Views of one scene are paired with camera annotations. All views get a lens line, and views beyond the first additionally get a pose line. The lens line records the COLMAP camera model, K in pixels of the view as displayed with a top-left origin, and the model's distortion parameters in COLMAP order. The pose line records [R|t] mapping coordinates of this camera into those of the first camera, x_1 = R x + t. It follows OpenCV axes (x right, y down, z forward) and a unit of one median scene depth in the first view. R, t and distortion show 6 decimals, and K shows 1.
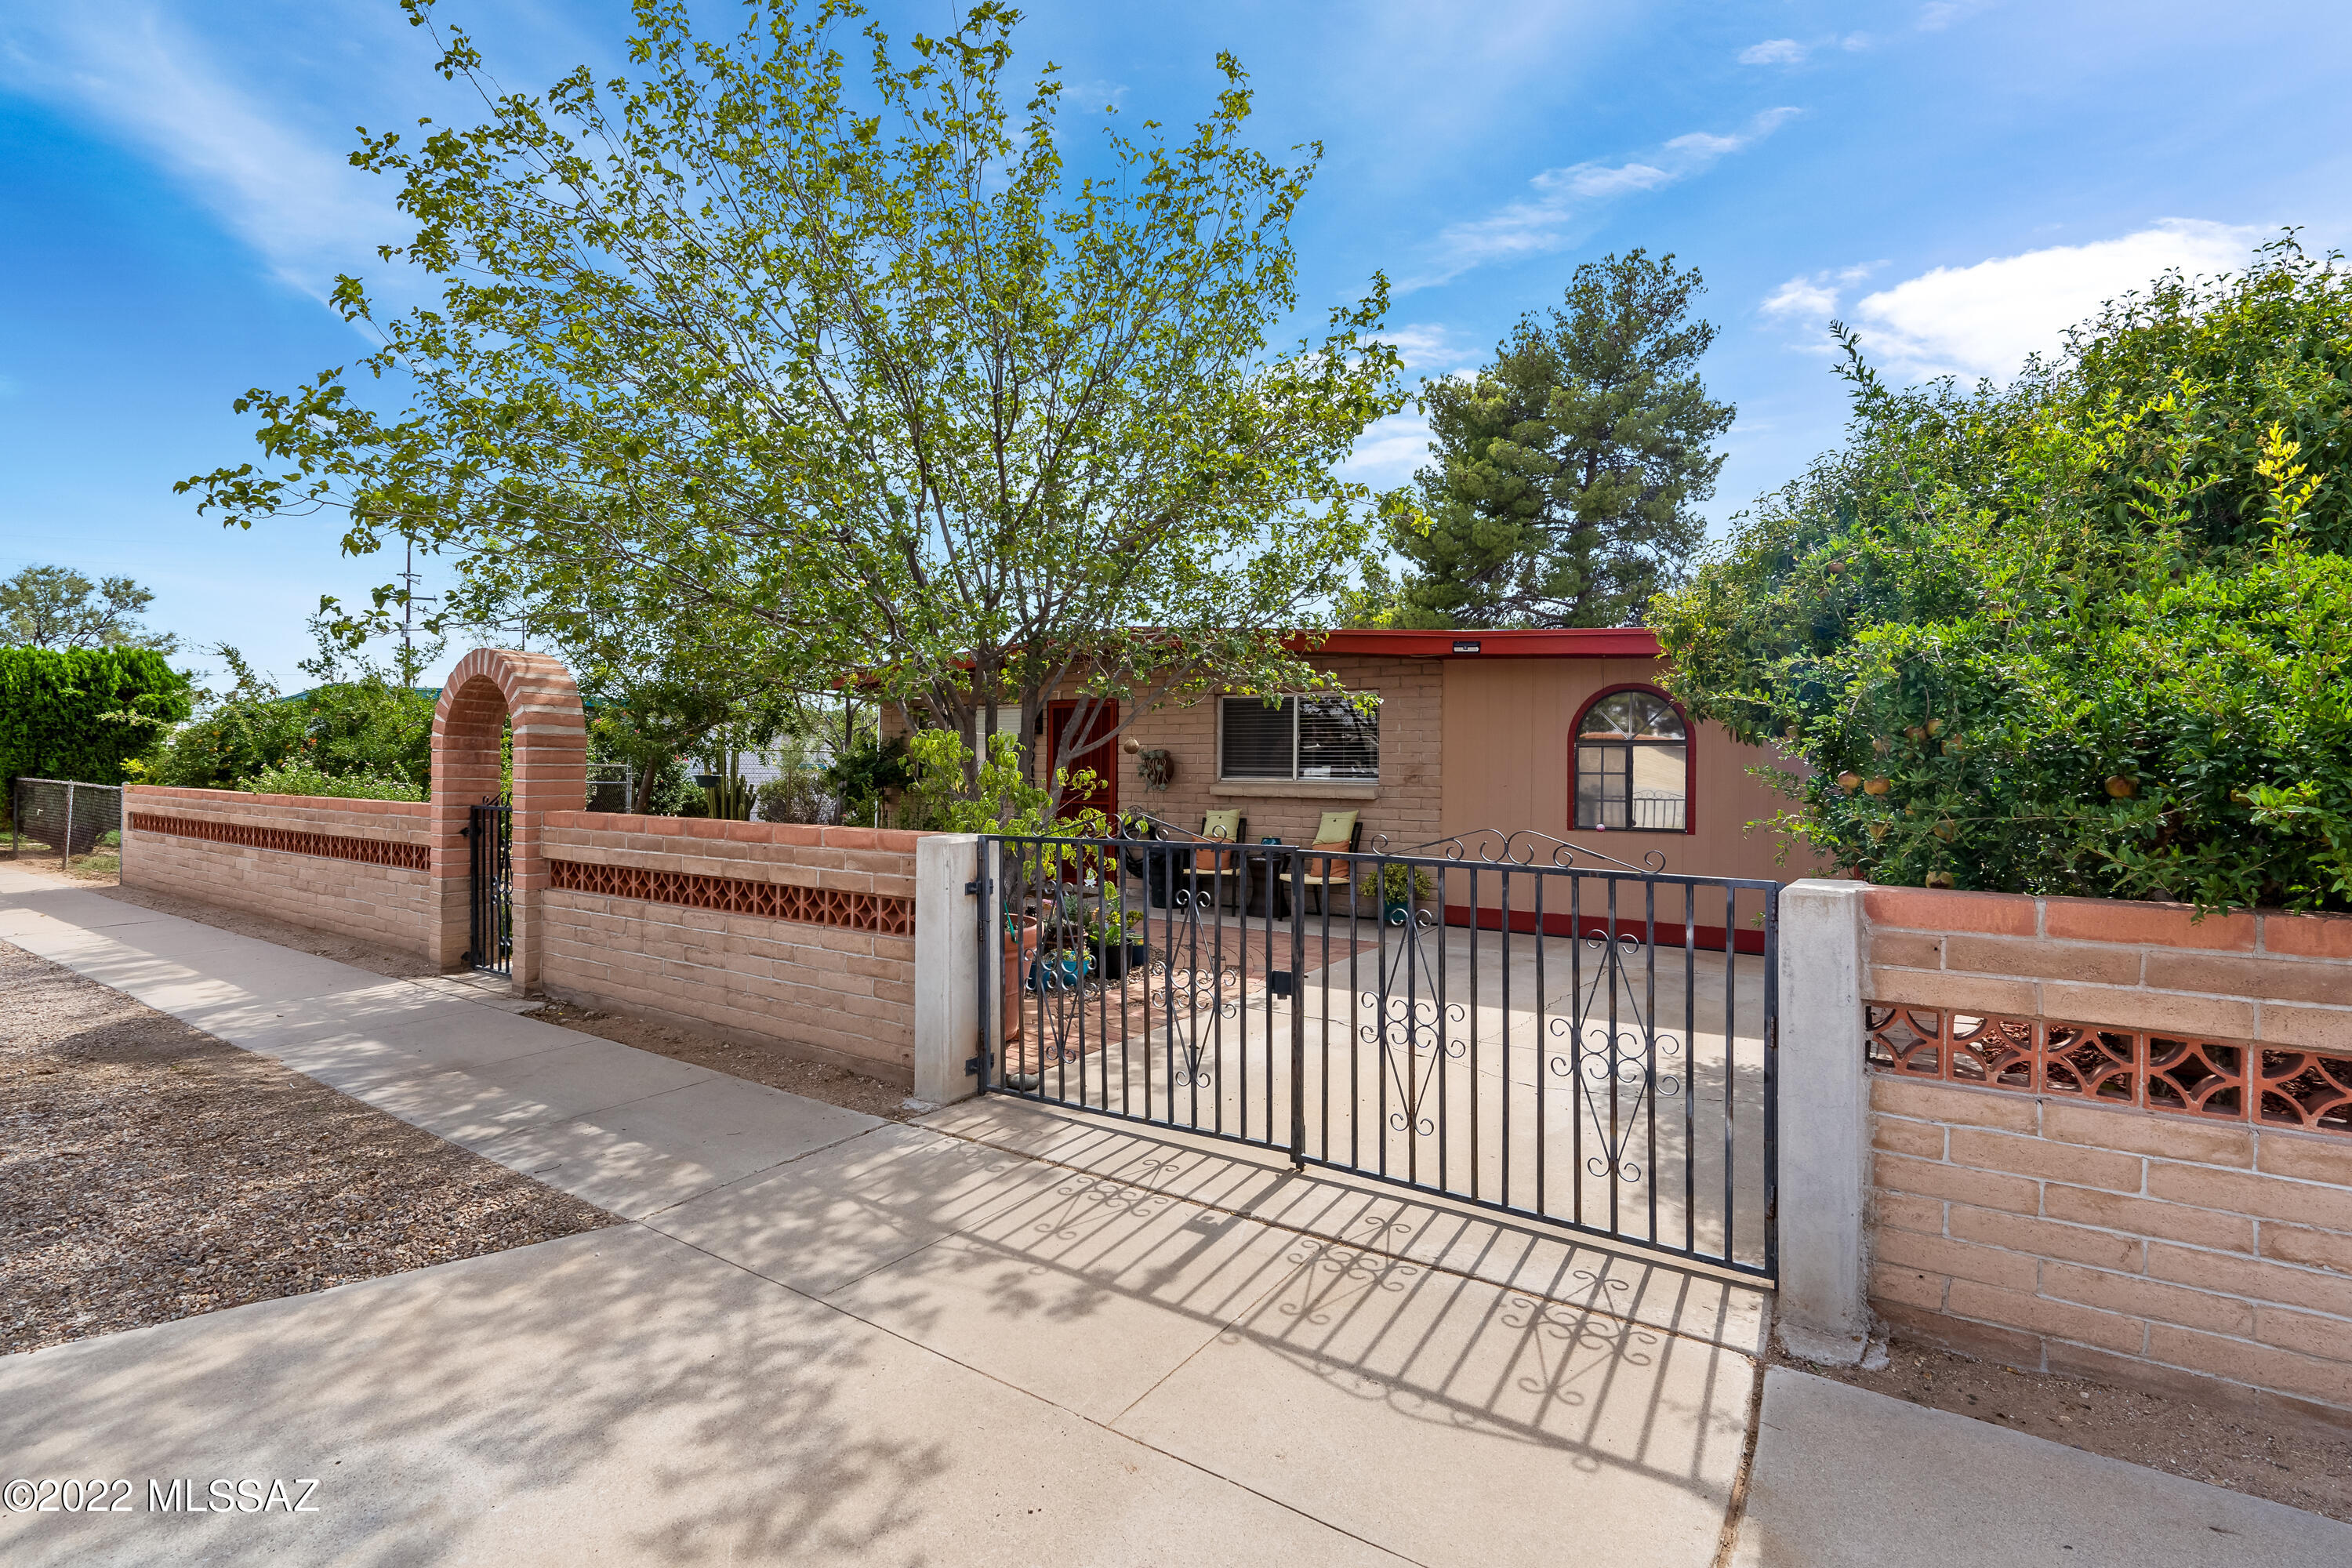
lens RADIAL K [[1029.1, 0, 1204.2], [0, 1029.1, 751.6], [0, 0, 1]] dist [0.000987, 0.000117]
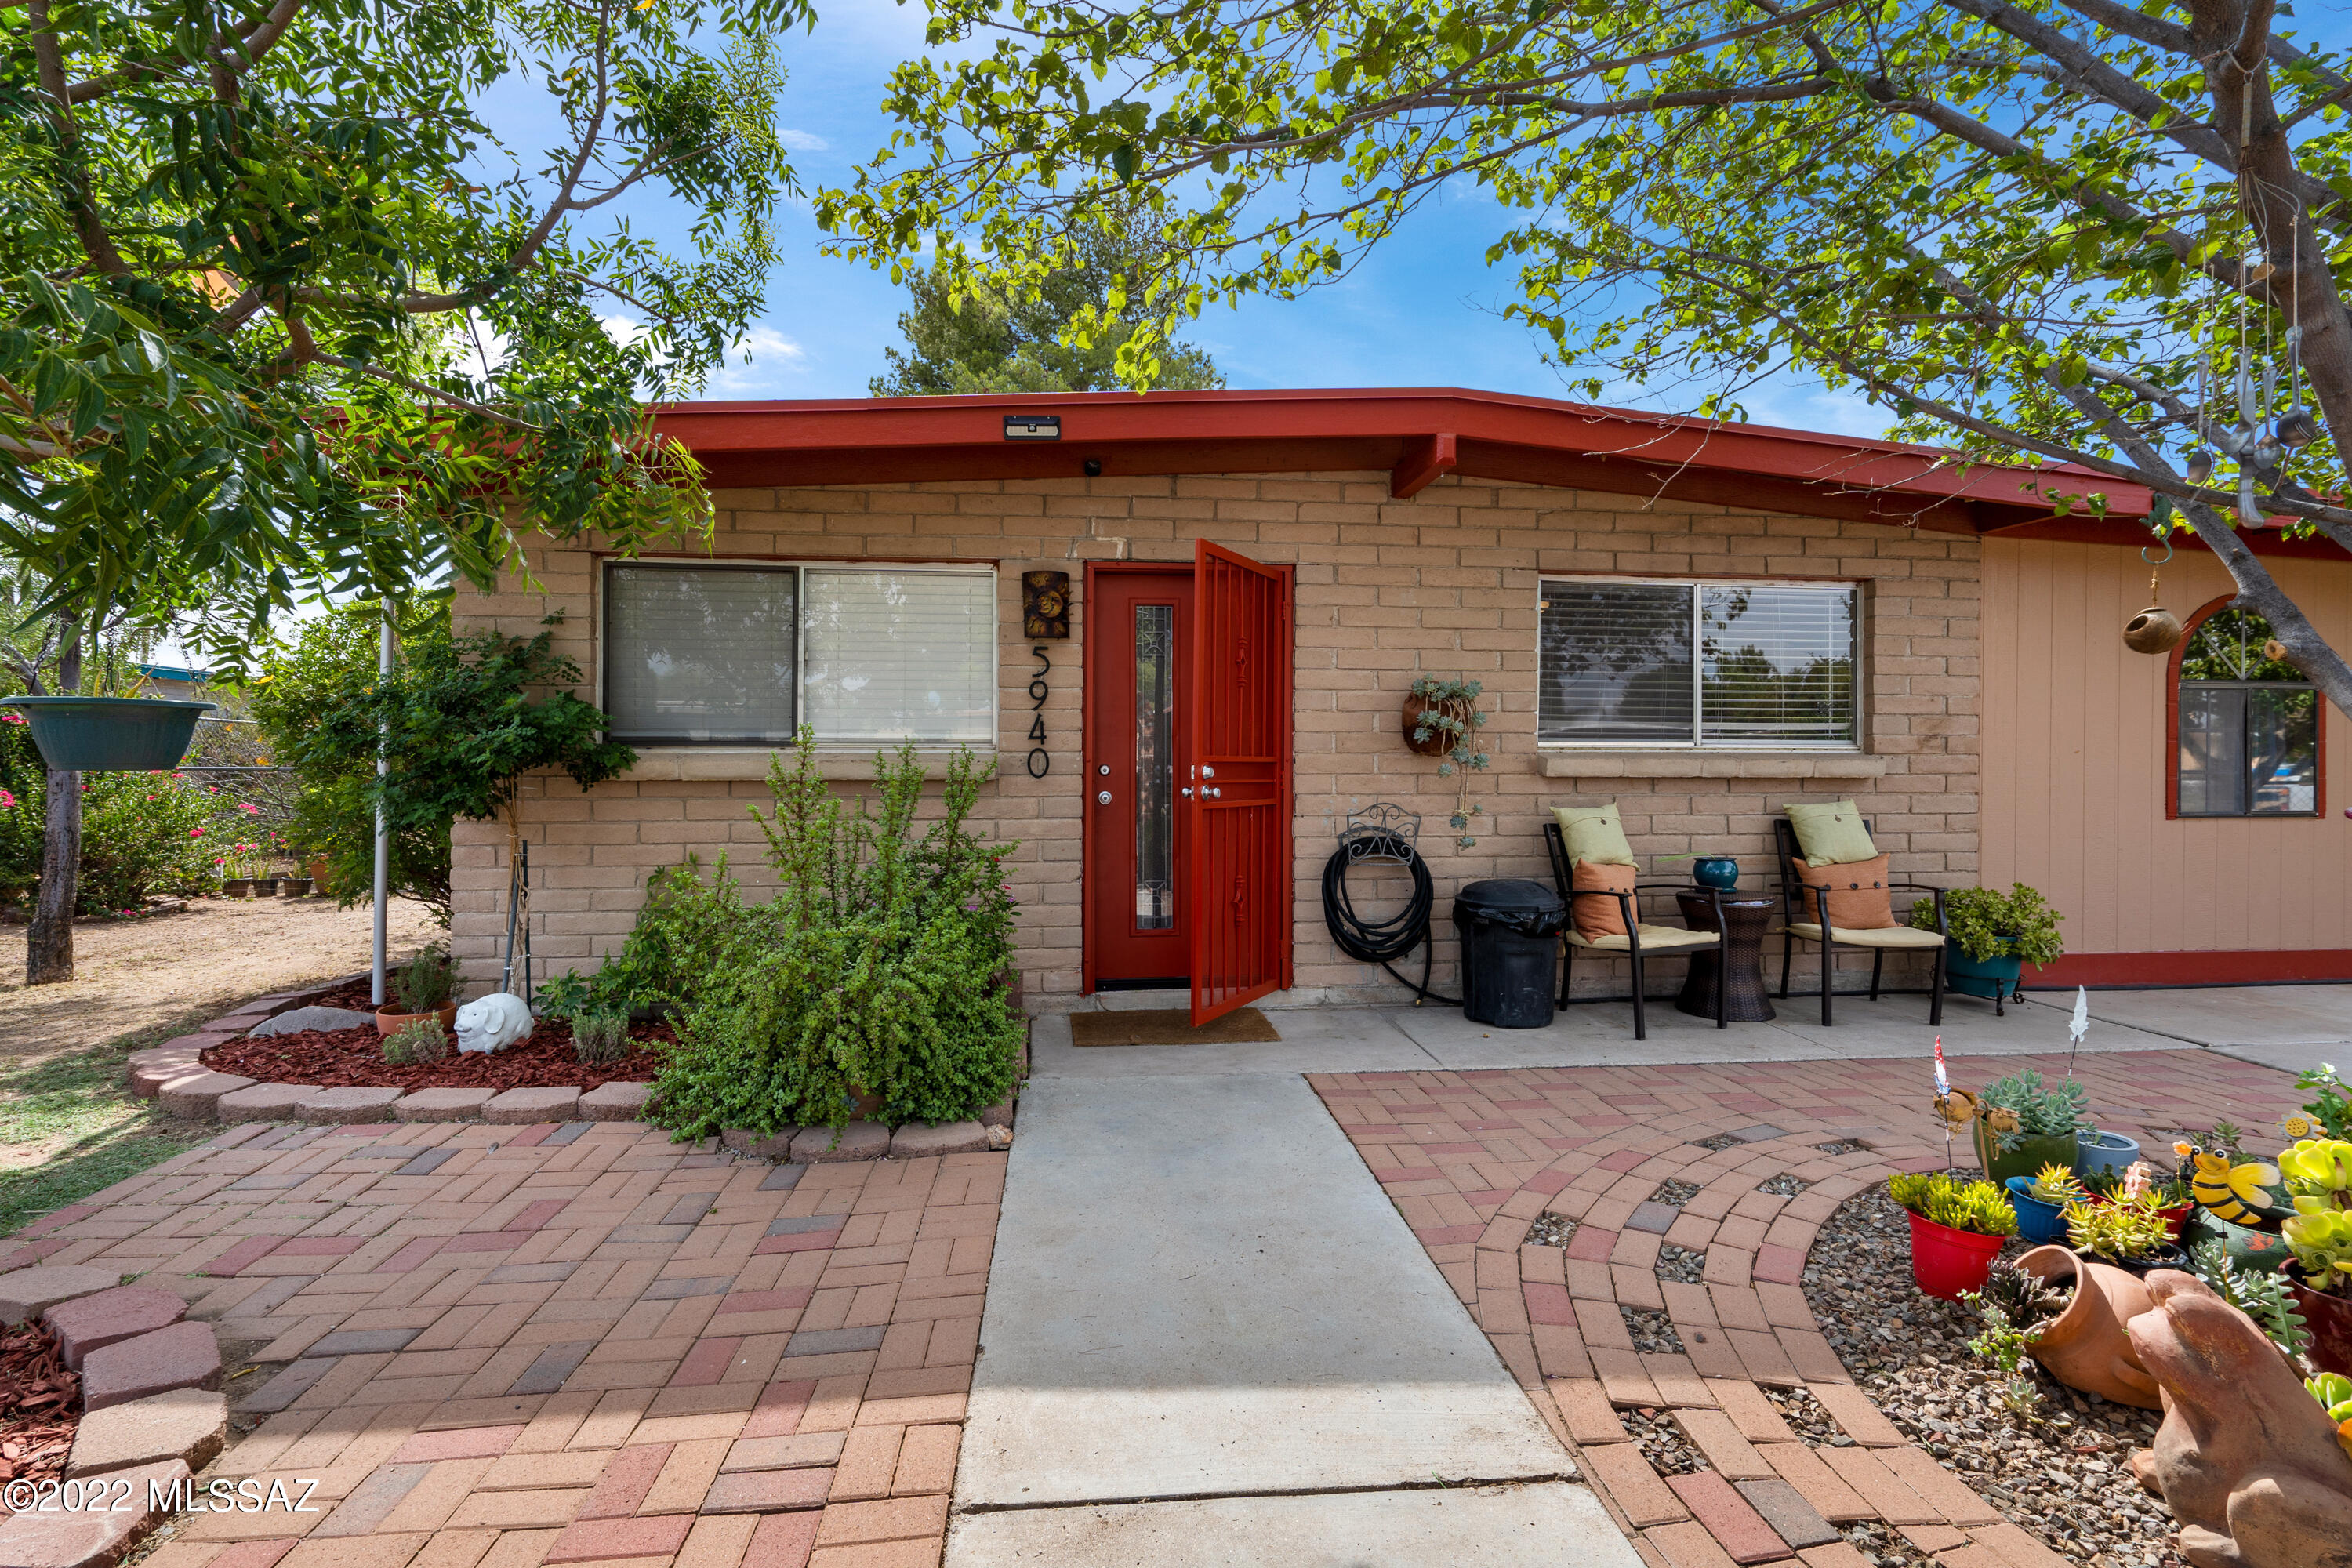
lens RADIAL K [[1082.0, 0, 1185.5], [0, 1082.0, 782.3], [0, 0, 1]] dist [-0.002452, 0.000288]
pose [[0.770824, -0.012488, 0.636926, -0.461469], [-0.007396, 0.999565, 0.028550, 0.032211], [-0.637006, -0.026718, 0.770396, 0.737721]]
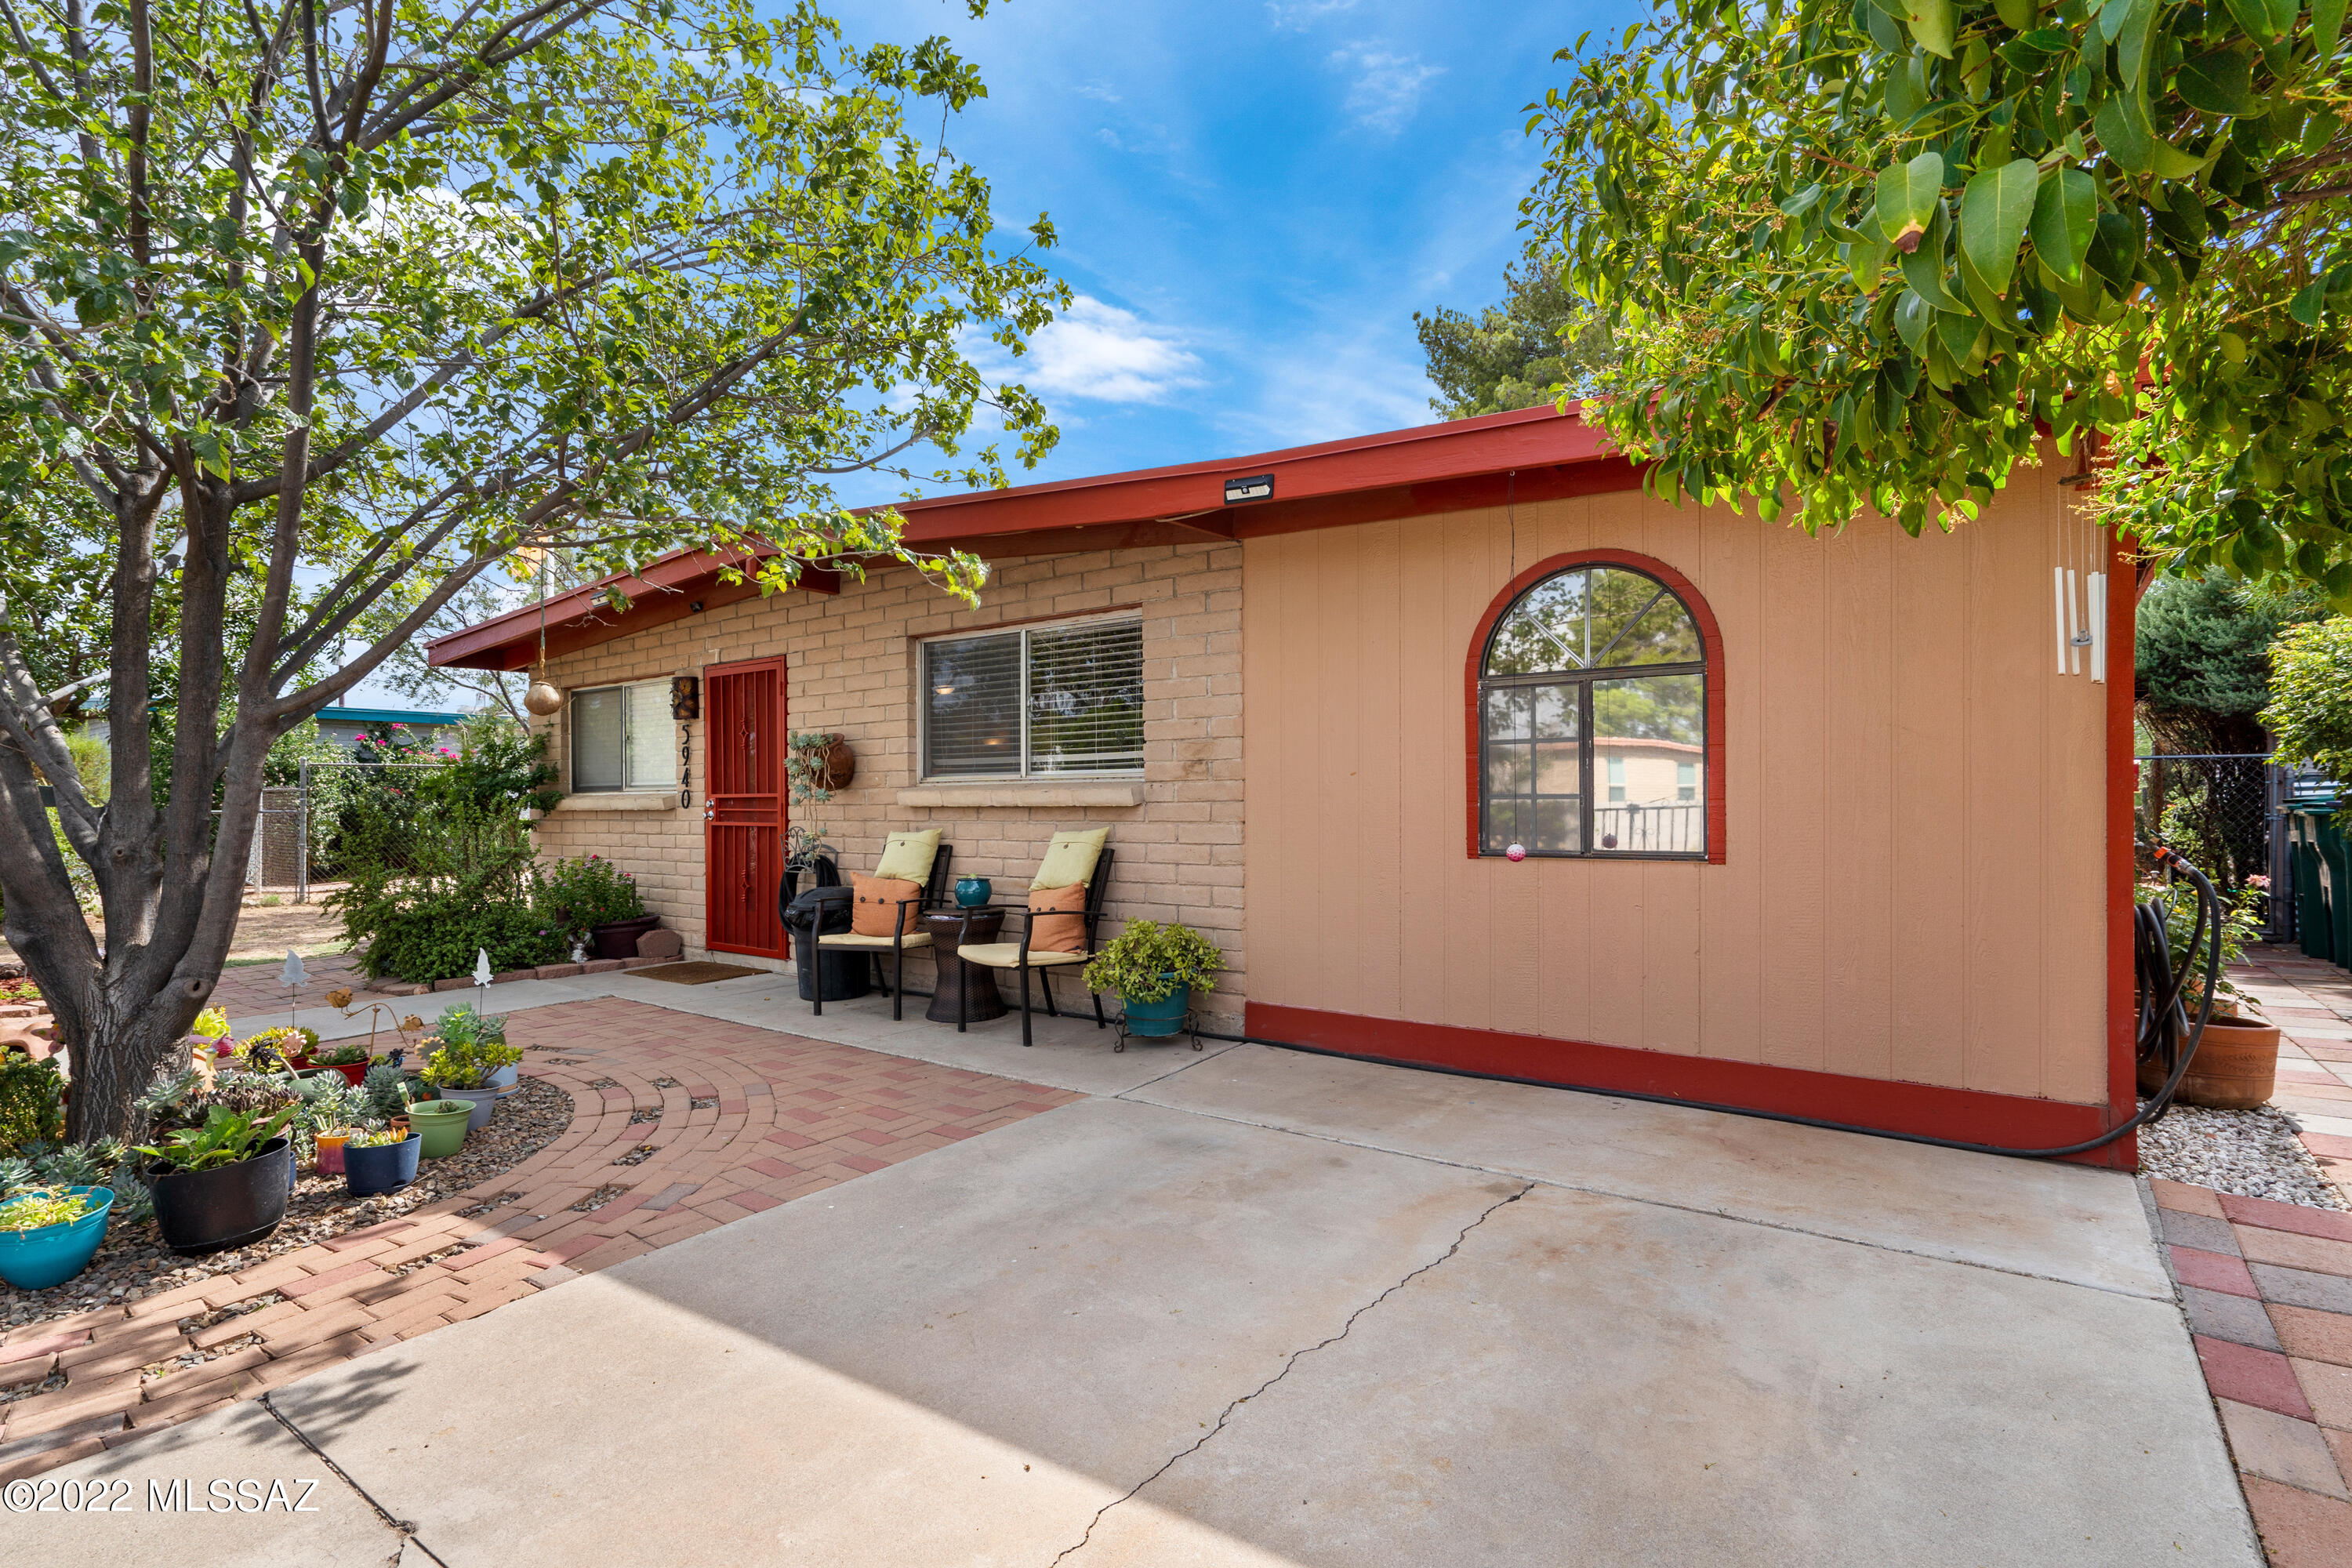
lens RADIAL K [[1086.2, 0, 1174.9], [0, 1086.2, 774.7], [0, 0, 1]] dist [-0.002938, -0.000086]
pose [[0.998306, -0.015724, -0.056020, 0.204801], [0.015359, 0.999858, -0.006935, 0.031523], [0.056121, 0.006063, 0.998406, 0.399156]]
